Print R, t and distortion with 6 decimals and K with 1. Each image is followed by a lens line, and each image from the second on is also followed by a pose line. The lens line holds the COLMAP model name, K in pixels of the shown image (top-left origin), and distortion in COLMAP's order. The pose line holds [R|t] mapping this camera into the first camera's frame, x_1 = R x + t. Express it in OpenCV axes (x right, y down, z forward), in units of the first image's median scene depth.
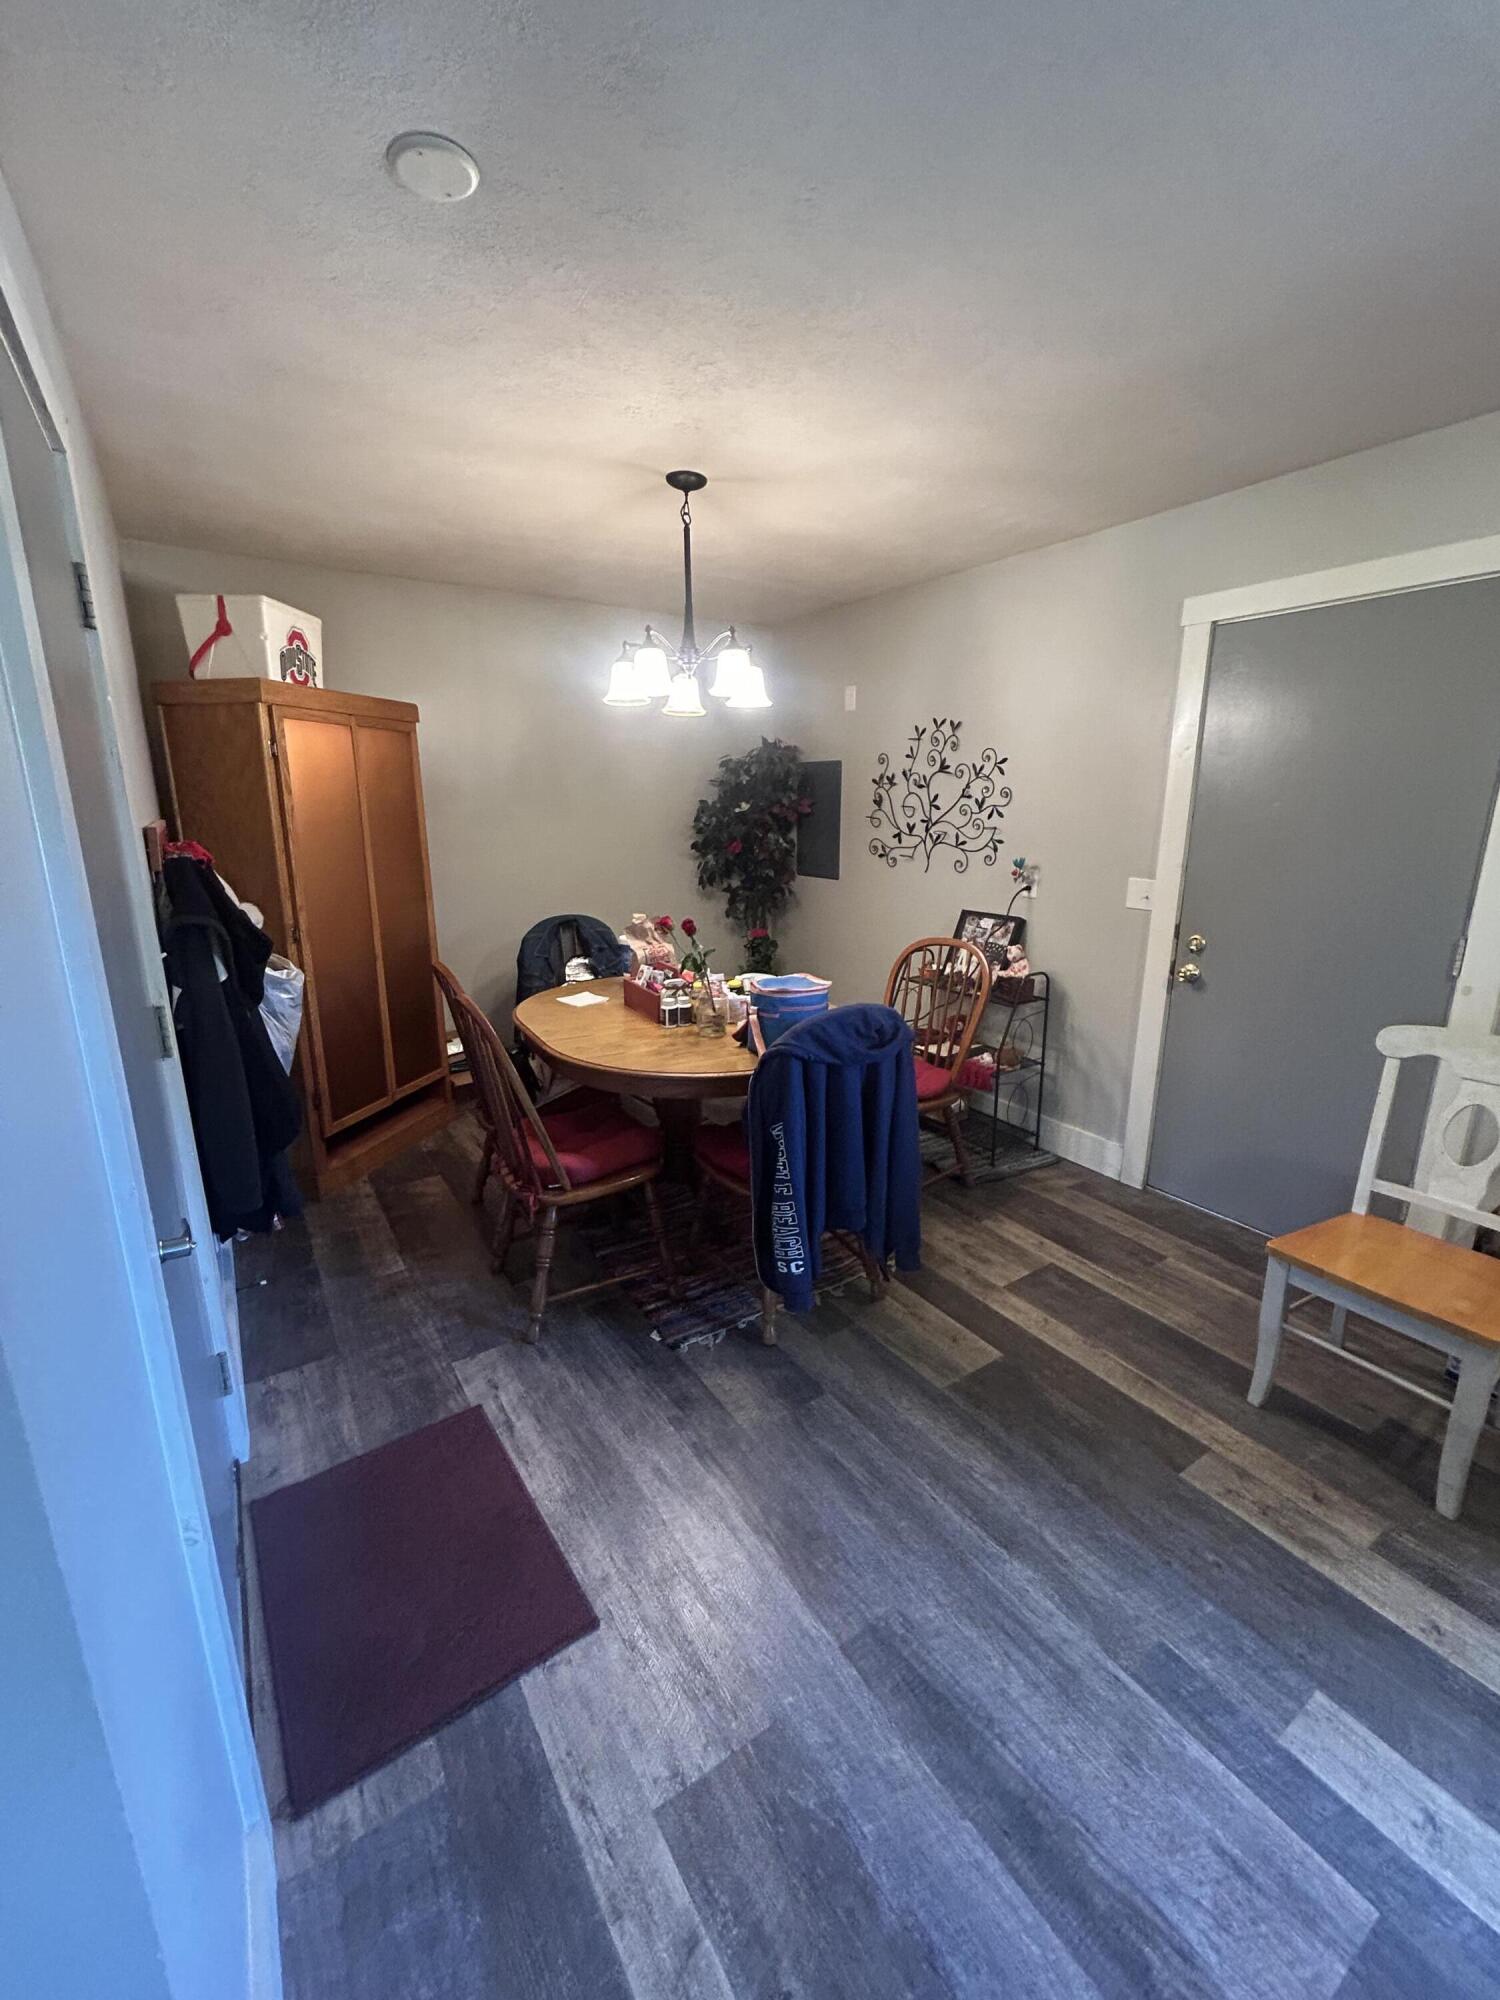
lens RADIAL K [[815.0, 0, 751.7], [0, 815.0, 1003.7], [0, 0, 1]] dist [-0.002027, 0.000743]
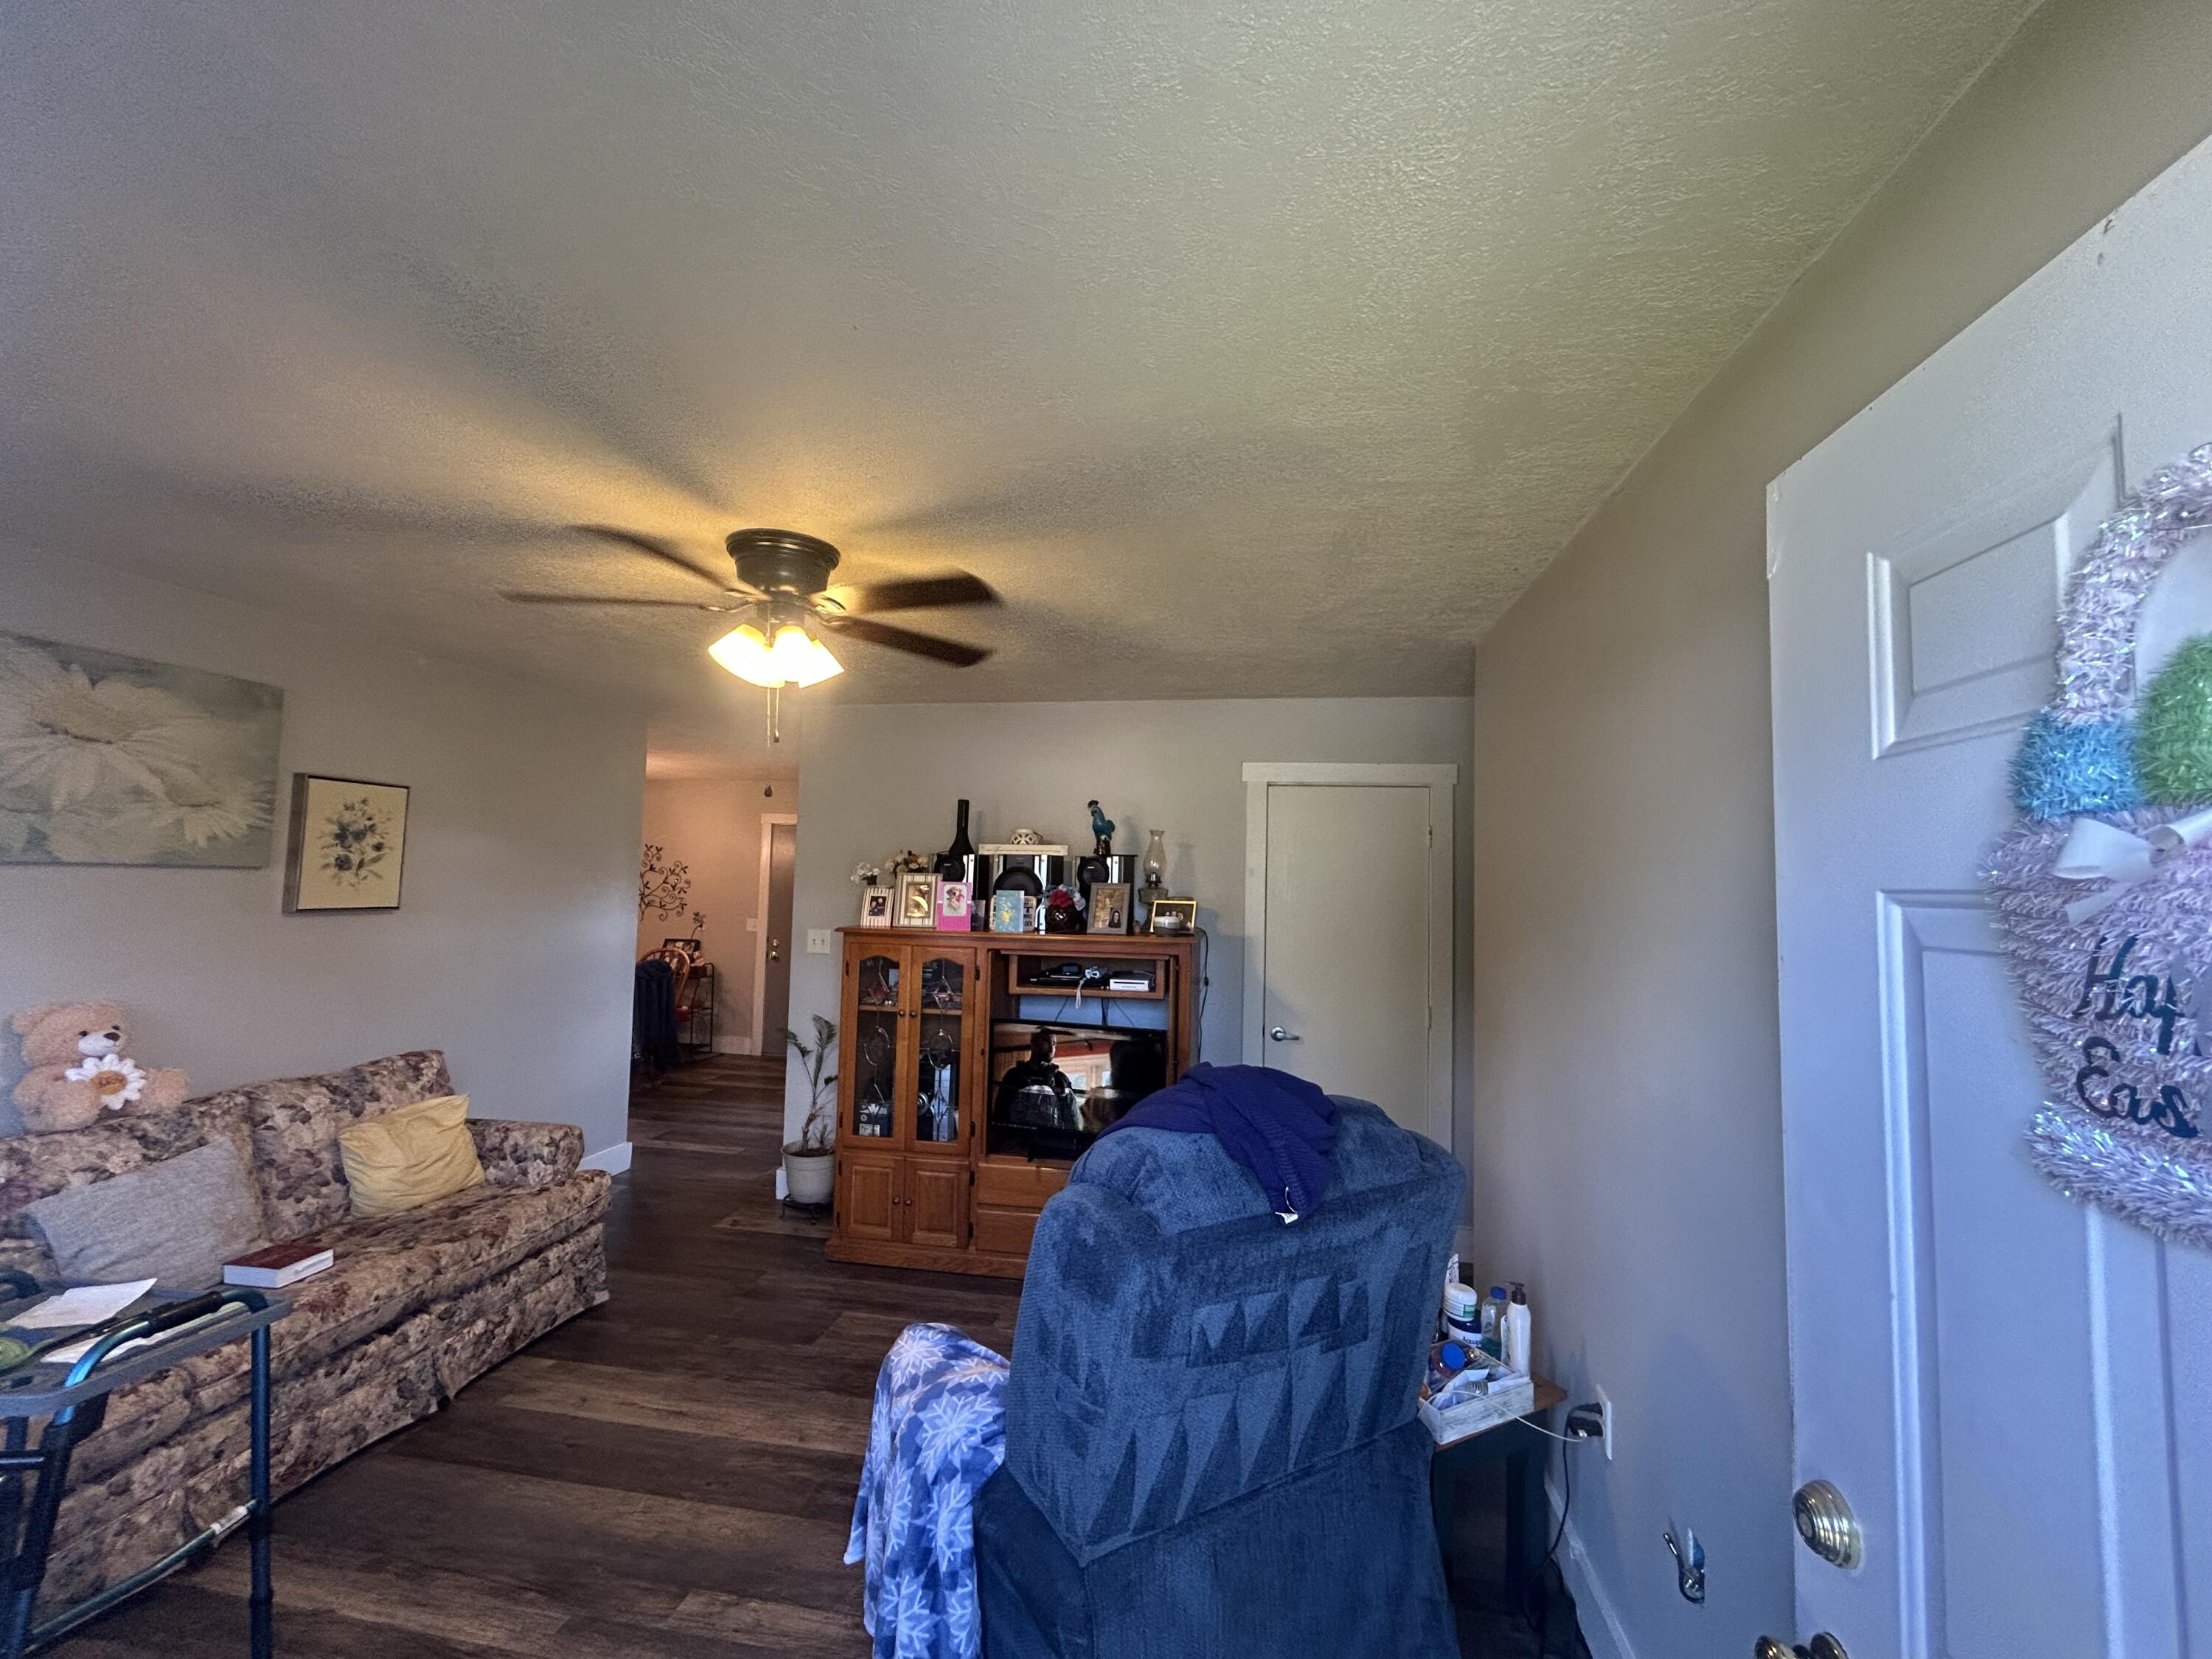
lens RADIAL K [[901.3, 0, 1106.1], [0, 901.3, 825.5], [0, 0, 1]] dist [-0.002027, 0.000743]
pose [[0.689228, 0.062134, 0.721875, -0.897927], [0.153329, 0.961243, -0.229132, 0.427750], [-0.708135, 0.268608, 0.652989, -1.886456]]
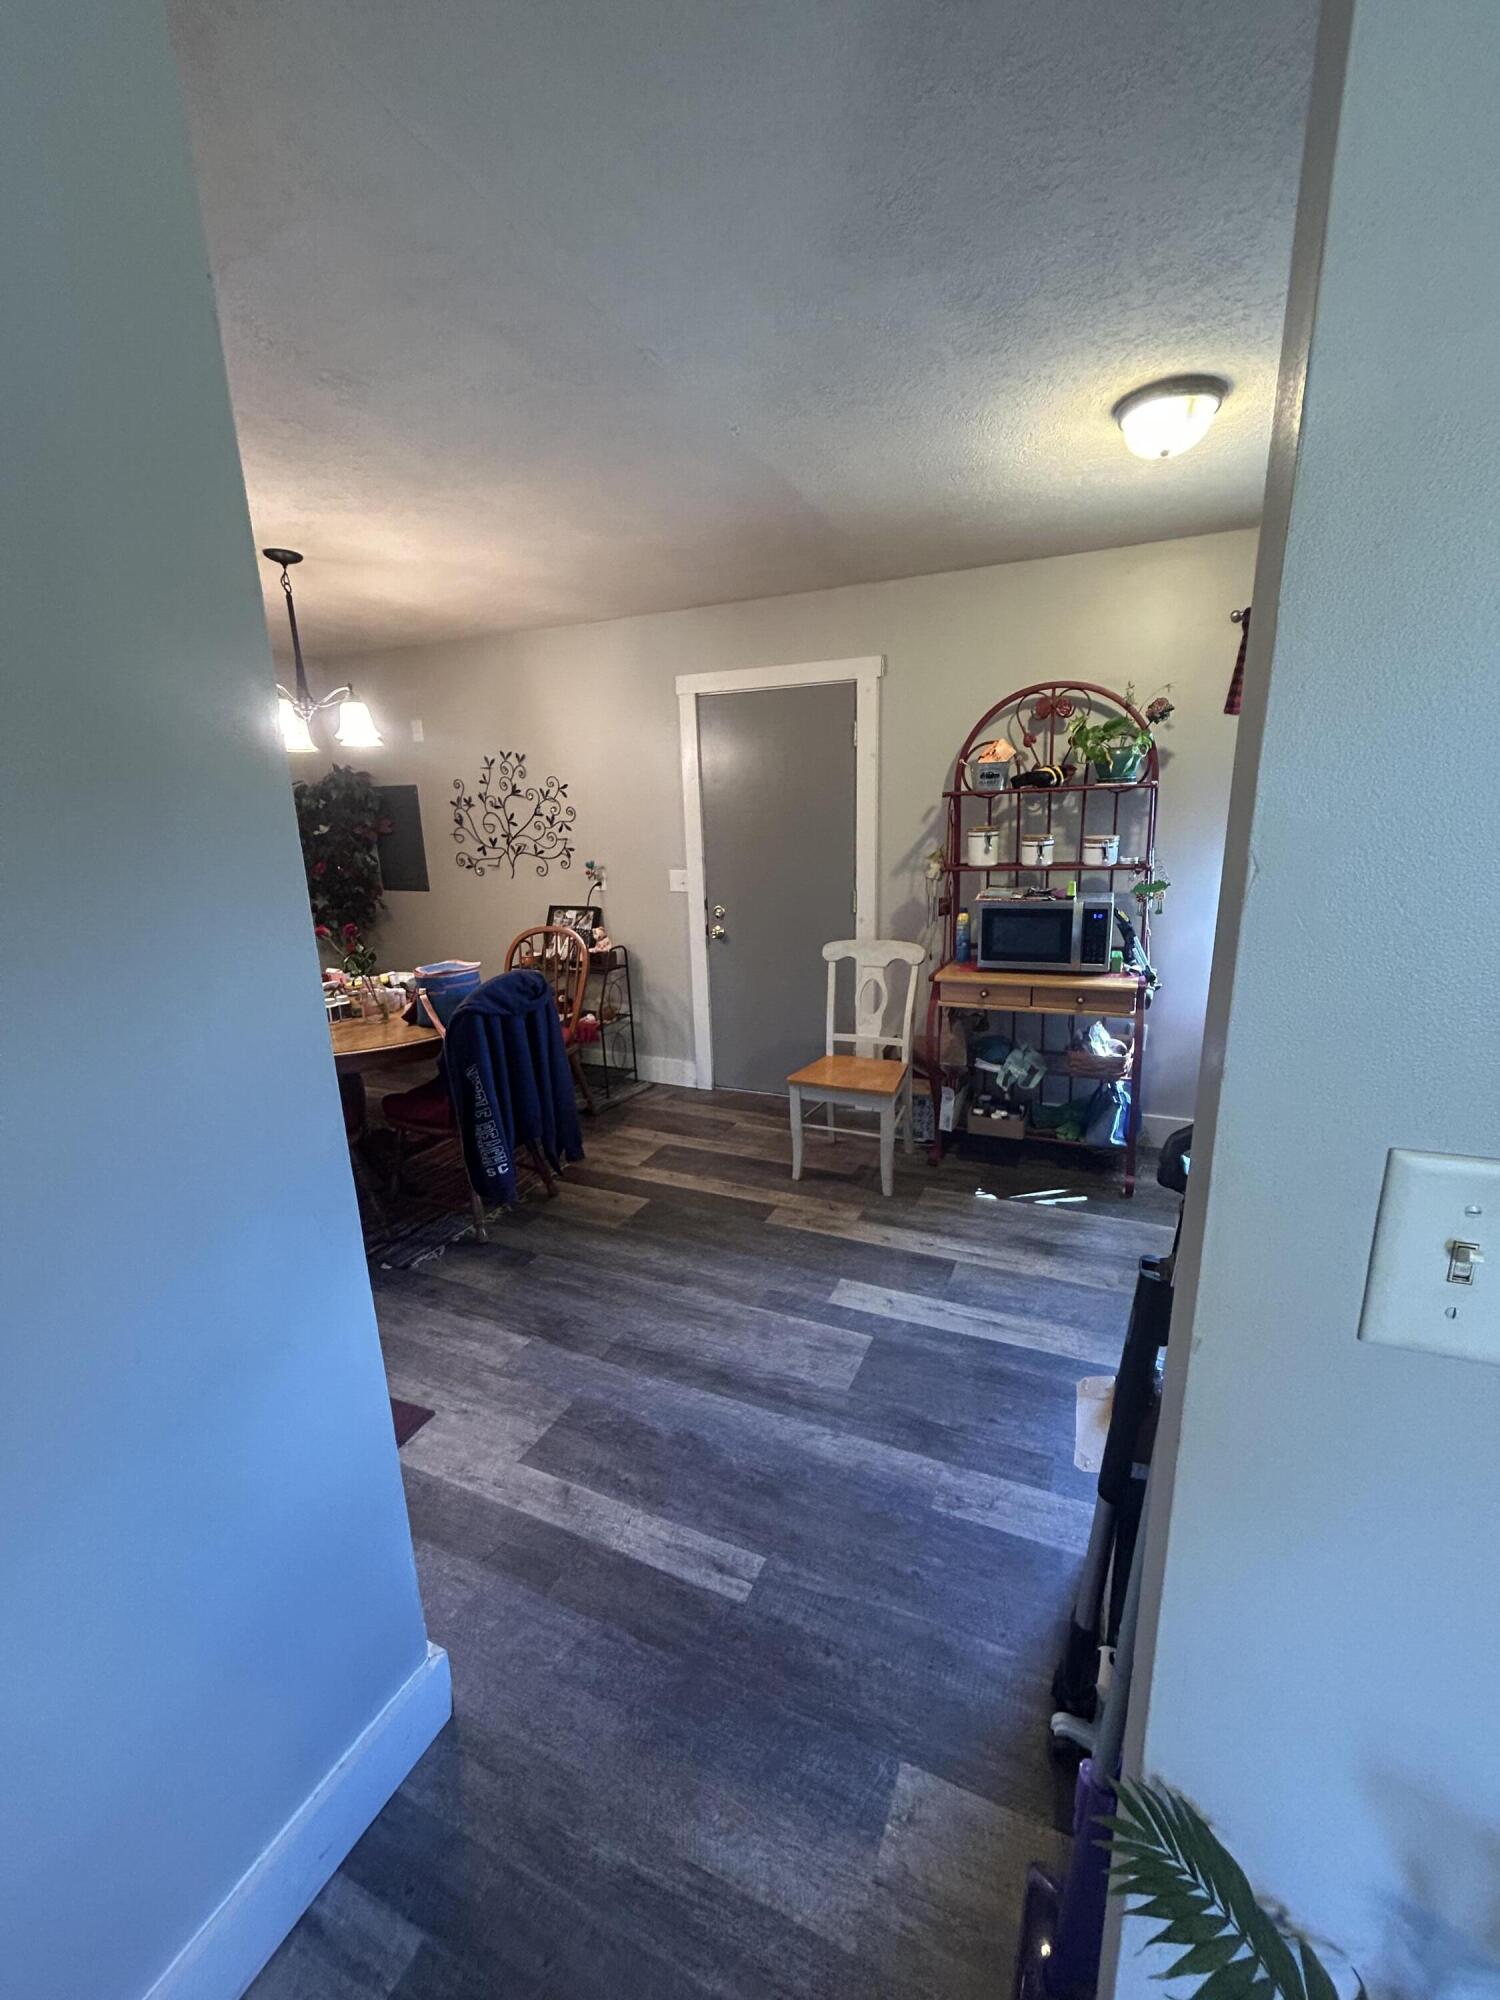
lens RADIAL K [[815.0, 0, 751.7], [0, 815.0, 1006.8], [0, 0, 1]] dist [-0.002027, 0.000743]
pose [[0.846688, -0.148896, 0.510832, -0.204667], [0.154504, 0.987482, 0.031743, 0.067017], [-0.509164, 0.052049, 0.859094, -0.319033]]
